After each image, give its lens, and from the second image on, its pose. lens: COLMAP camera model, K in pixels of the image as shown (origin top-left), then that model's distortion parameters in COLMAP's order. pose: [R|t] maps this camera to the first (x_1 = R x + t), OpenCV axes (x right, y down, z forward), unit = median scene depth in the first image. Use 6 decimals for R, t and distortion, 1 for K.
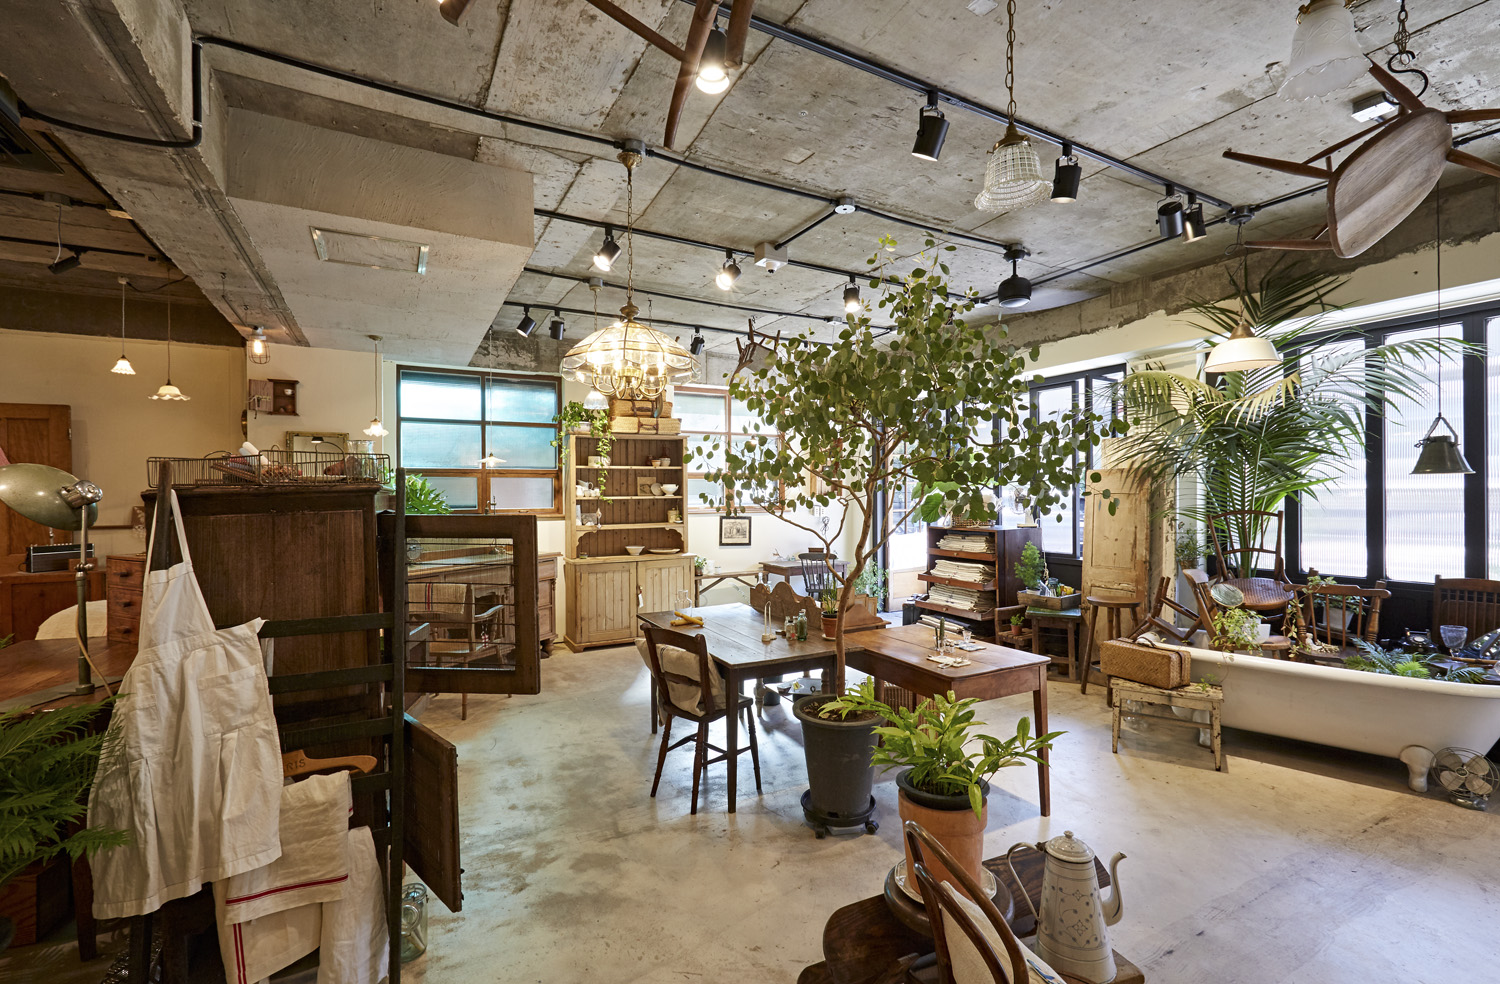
lens RADIAL K [[654.8, 0, 749.7], [0, 654.8, 493.7], [0, 0, 1]] dist [-0.000248, -0.000421]
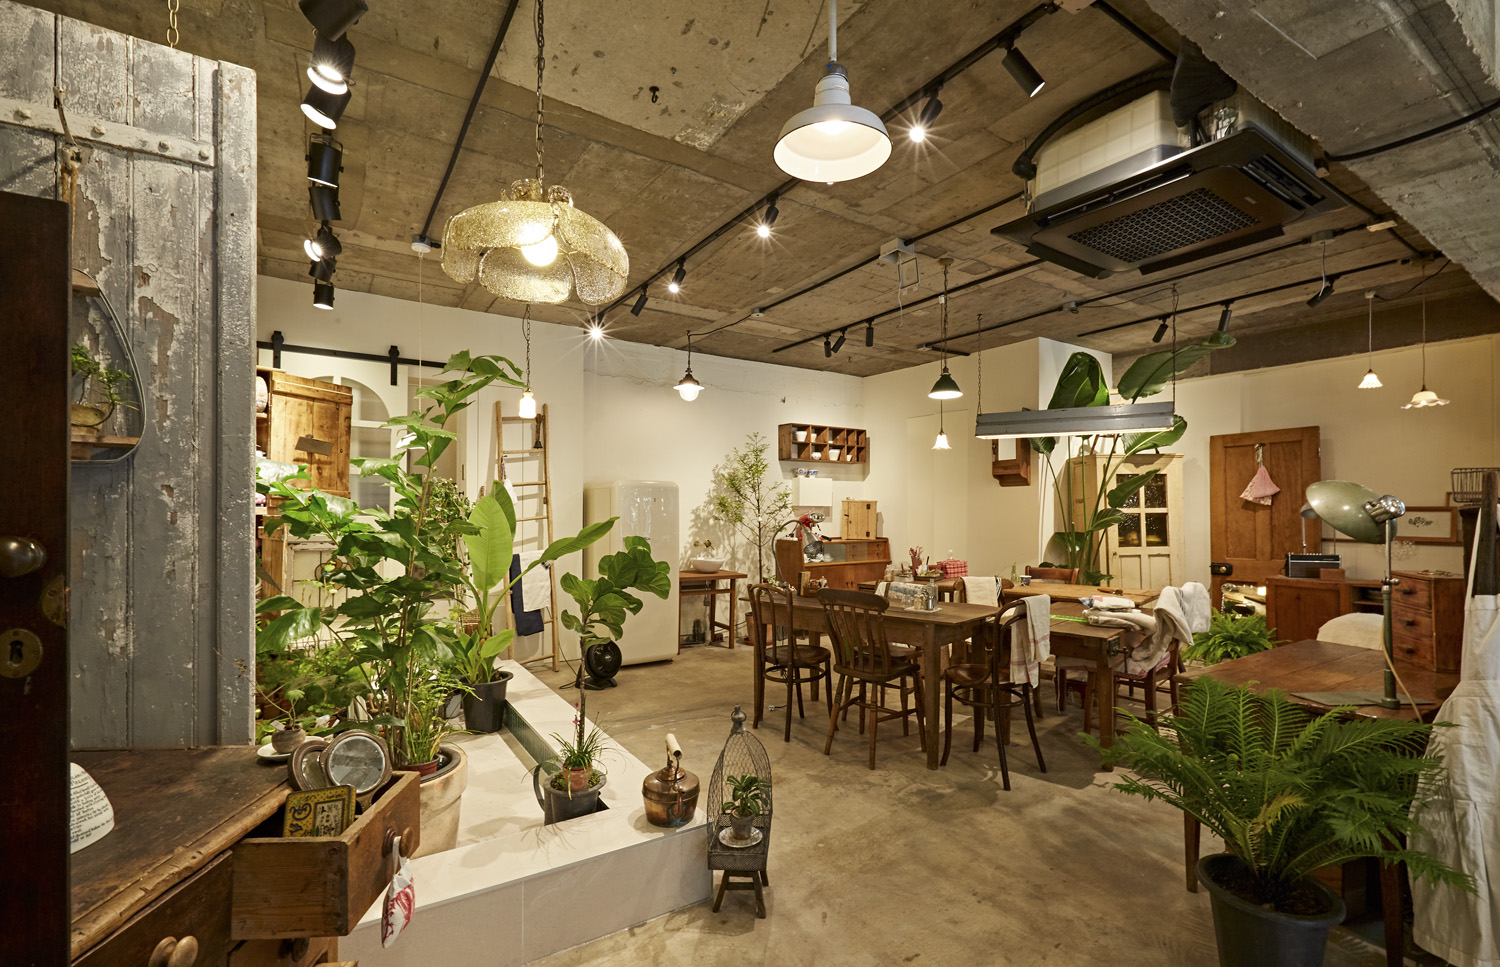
lens RADIAL K [[669.4, 0, 759.0], [0, 669.4, 505.5], [0, 0, 1]] dist [-0.003718, -0.000572]
pose [[0.083281, -0.000132, -0.996526, -0.078091], [-0.003409, 0.999994, -0.000417, -0.000313], [0.996520, 0.003432, 0.083280, -0.050989]]
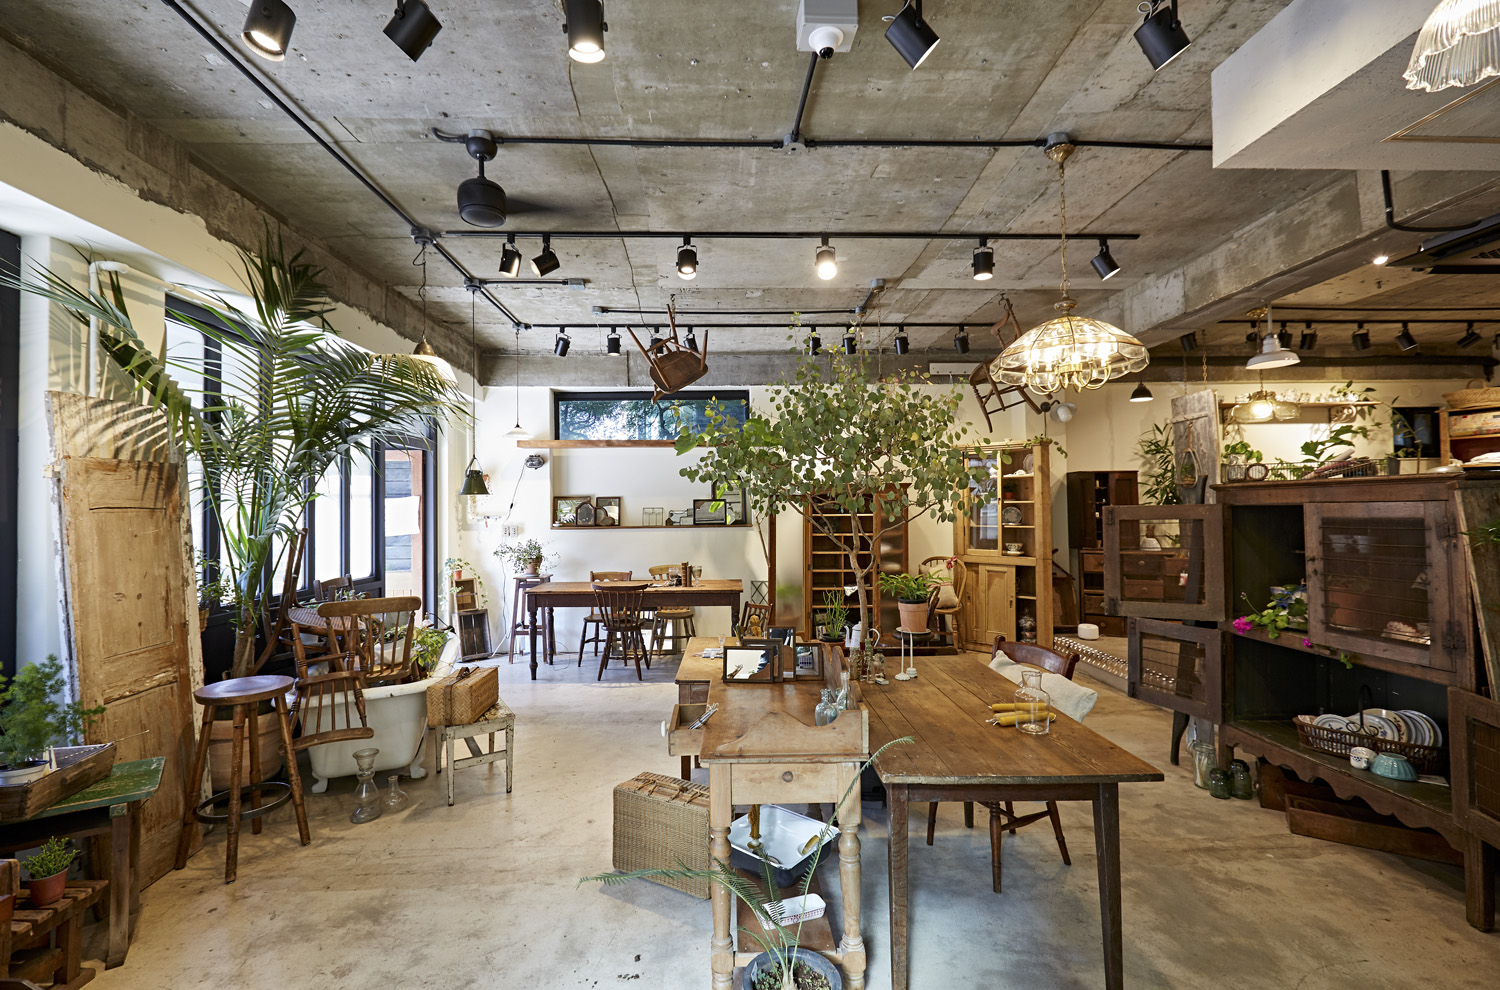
lens RADIAL K [[654.8, 0, 743.4], [0, 654.8, 493.8], [0, 0, 1]] dist [-0.000248, -0.000421]
pose [[-0.896678, 0.030474, 0.441633, -0.654718], [0.020066, 0.999400, -0.028220, 0.077290], [-0.442228, -0.016442, -0.896752, 7.943839]]
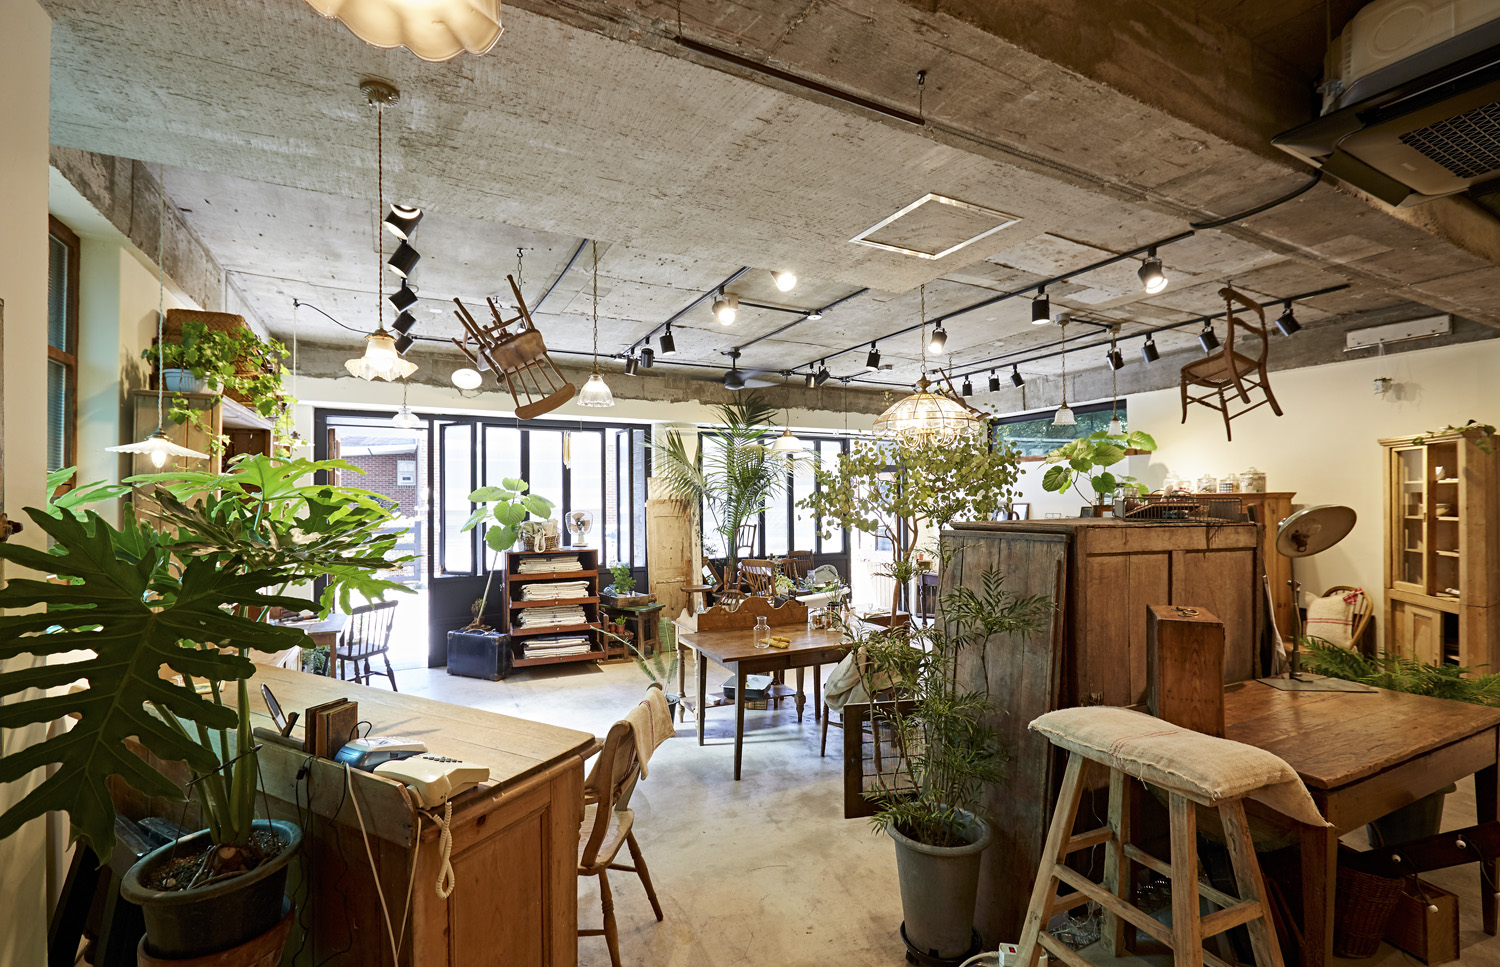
lens RADIAL K [[669.4, 0, 750.8], [0, 669.4, 497.7], [0, 0, 1]] dist [-0.003718, -0.000572]
pose [[0.012193, 0.017994, 0.999764, -5.802239], [0.005959, 0.999819, -0.018068, -0.096384], [-0.999908, 0.006178, 0.012084, 5.093451]]
